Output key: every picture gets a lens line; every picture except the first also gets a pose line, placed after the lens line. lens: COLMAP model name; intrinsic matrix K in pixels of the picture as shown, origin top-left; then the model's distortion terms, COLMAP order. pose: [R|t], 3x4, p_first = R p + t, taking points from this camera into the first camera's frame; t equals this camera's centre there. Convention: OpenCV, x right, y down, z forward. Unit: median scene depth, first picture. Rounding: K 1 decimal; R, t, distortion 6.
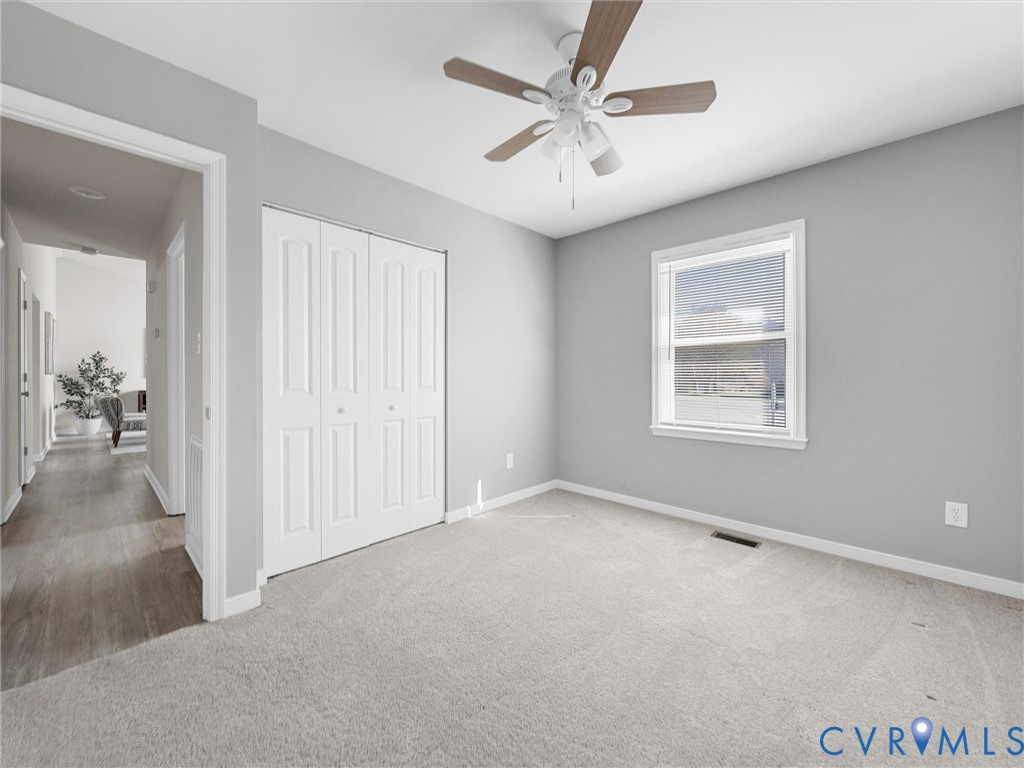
lens RADIAL K [[398.0, 0, 520.4], [0, 398.0, 377.3], [0, 0, 1]] dist [0.000055, 0.000031]
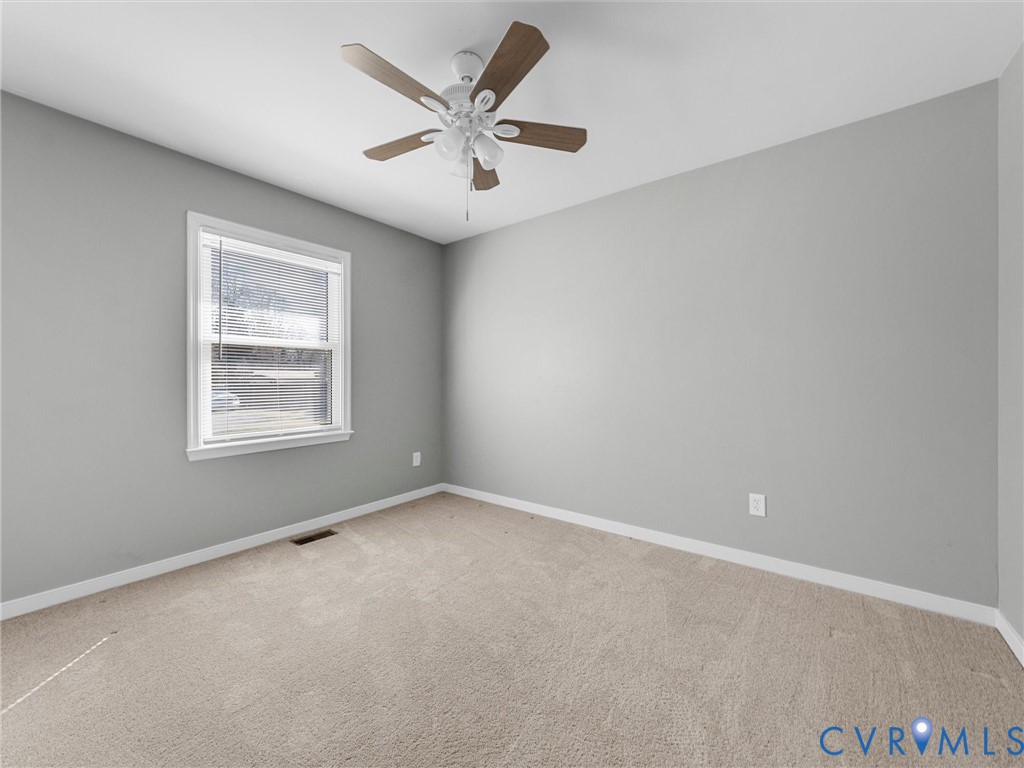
lens RADIAL K [[398.0, 0, 517.6], [0, 398.0, 380.9], [0, 0, 1]] dist [0.000055, 0.000031]
pose [[-0.096995, -0.000866, 0.995285, -0.524853], [0.005656, 0.999983, 0.001422, 0.000179], [-0.995269, 0.005768, -0.096988, 0.549601]]
